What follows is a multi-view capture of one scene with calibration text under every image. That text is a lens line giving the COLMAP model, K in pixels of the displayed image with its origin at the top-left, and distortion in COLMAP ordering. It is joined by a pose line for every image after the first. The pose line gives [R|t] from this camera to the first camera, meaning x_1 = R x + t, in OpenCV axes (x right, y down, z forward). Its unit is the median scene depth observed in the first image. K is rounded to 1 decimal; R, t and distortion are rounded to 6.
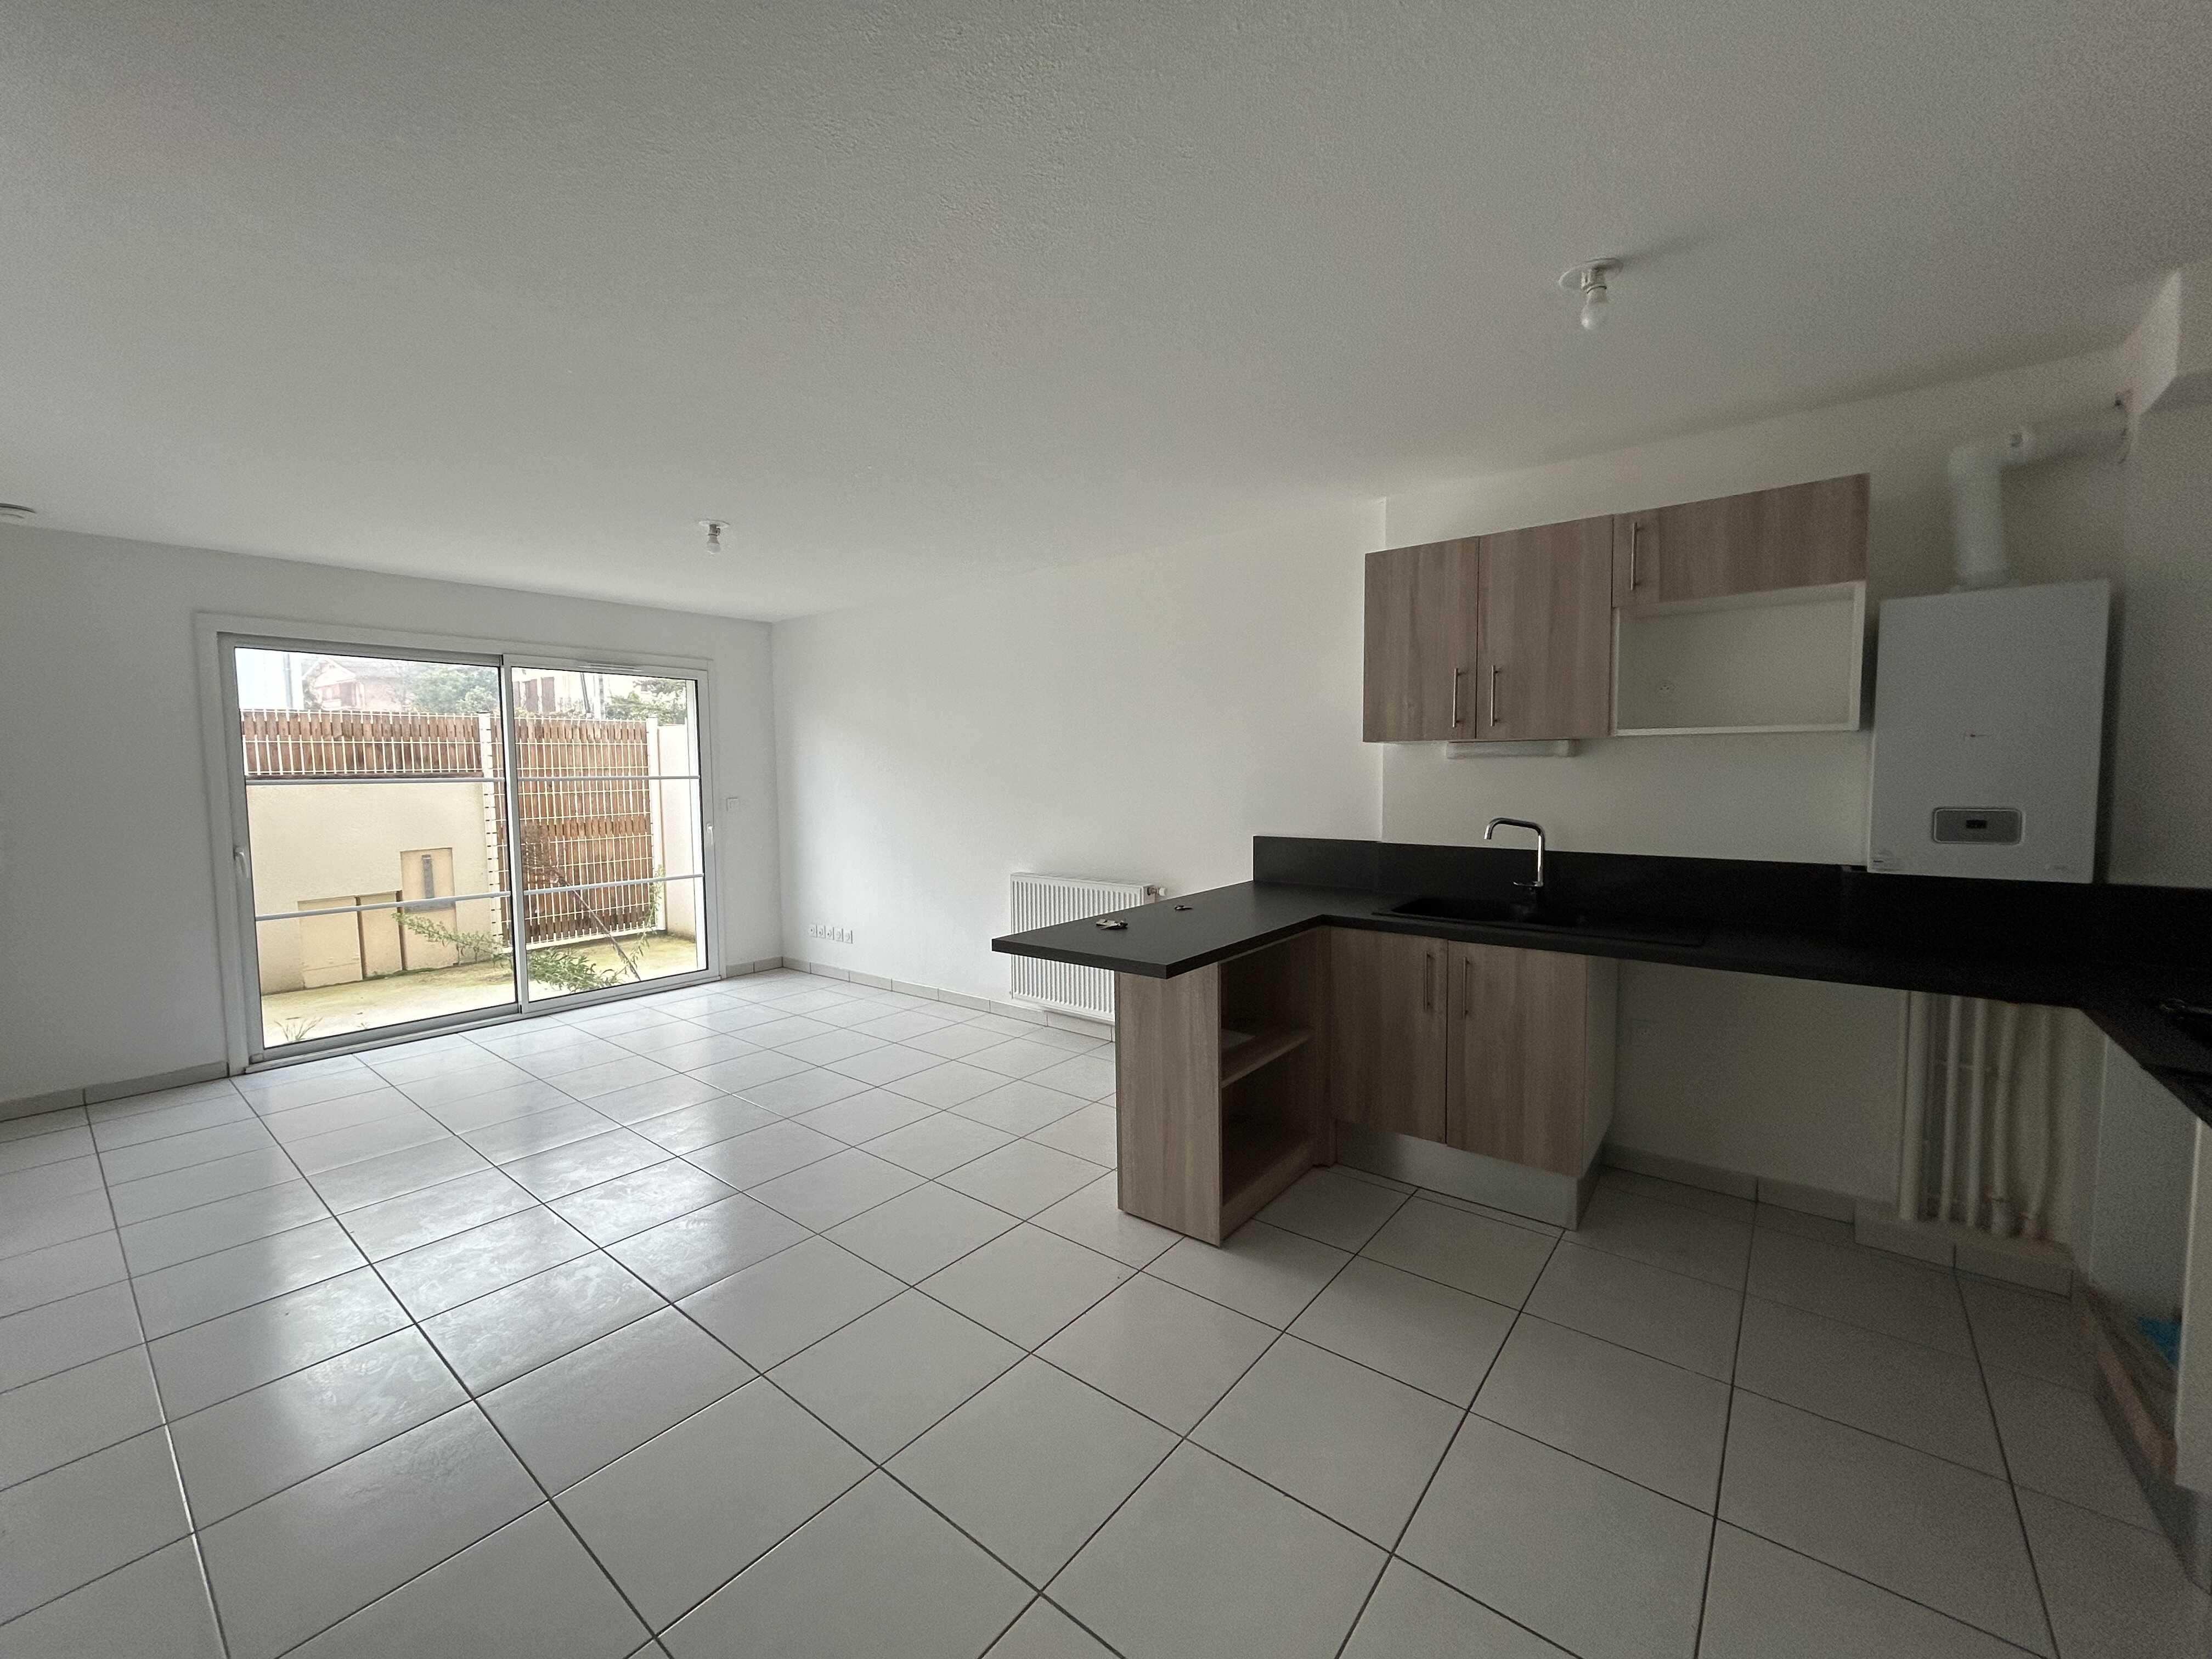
lens RADIAL K [[883.1, 0, 1101.0], [0, 883.1, 823.1], [0, 0, 1]] dist [-0.001604, -0.000310]
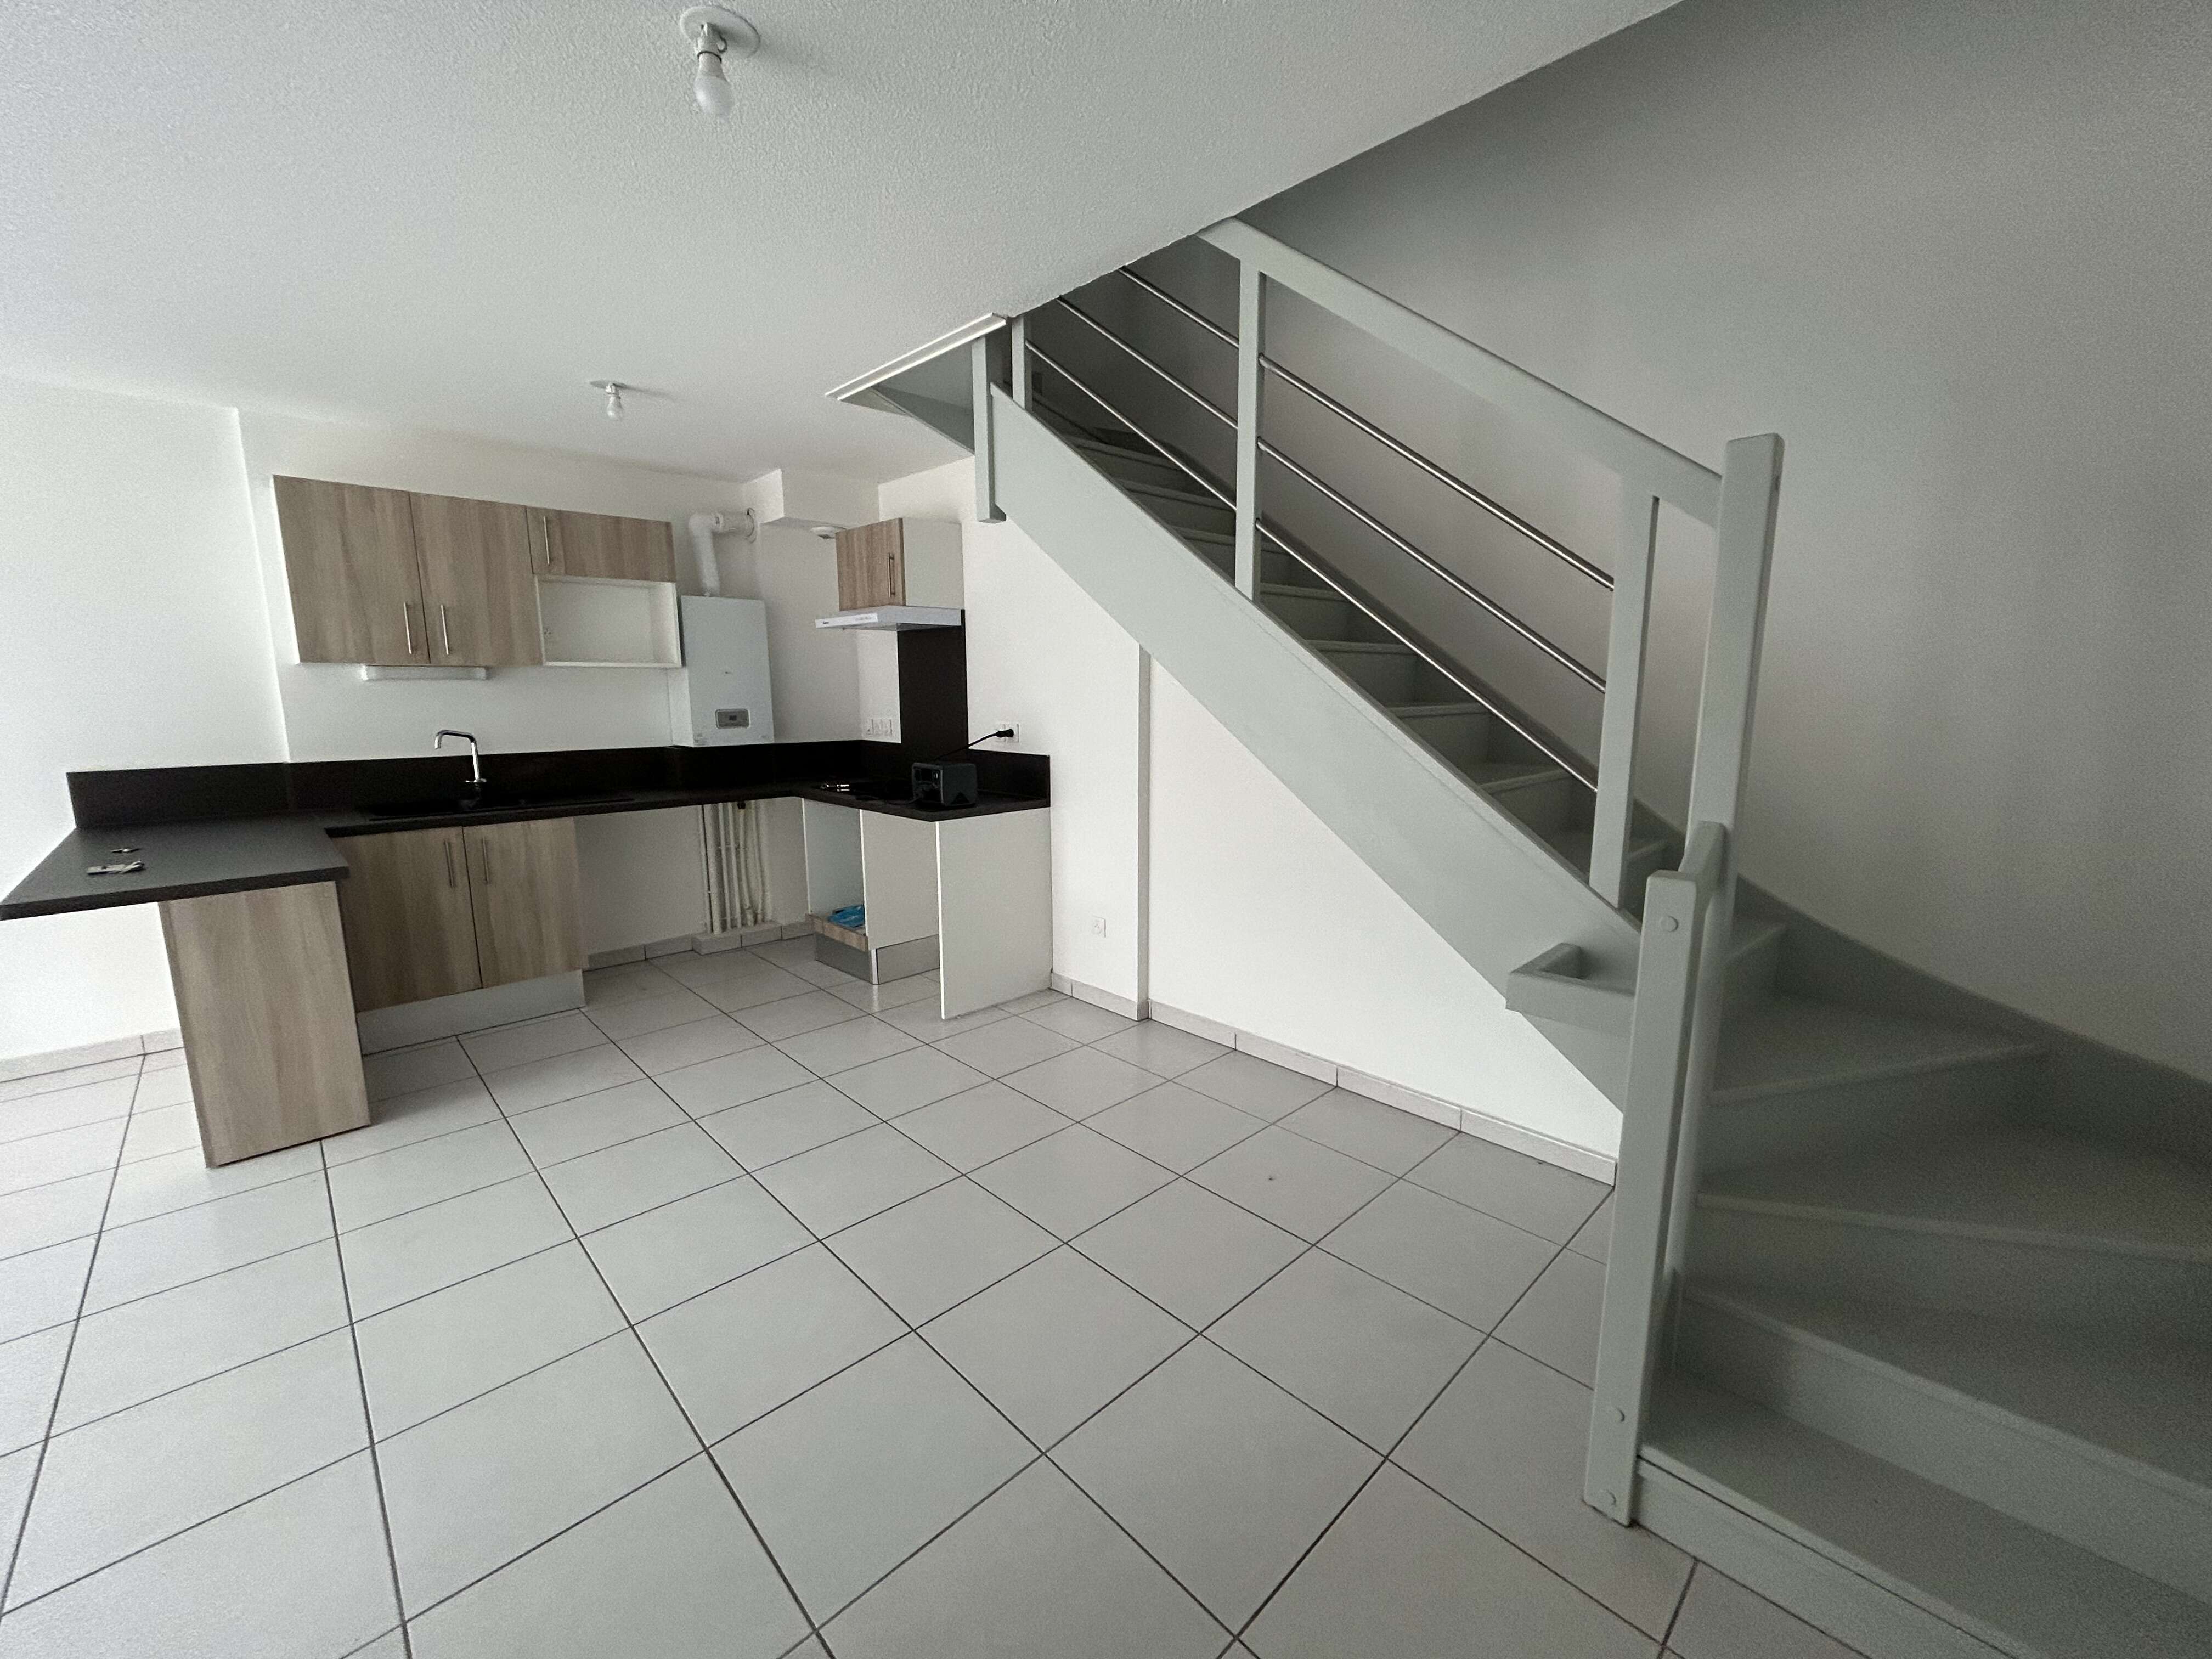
lens RADIAL K [[883.1, 0, 1101.0], [0, 883.1, 823.1], [0, 0, 1]] dist [-0.001604, -0.000310]
pose [[0.132824, -0.144476, 0.980553, -0.714971], [0.062849, 0.988556, 0.137142, 0.011726], [-0.989145, 0.043411, 0.140384, -0.068781]]
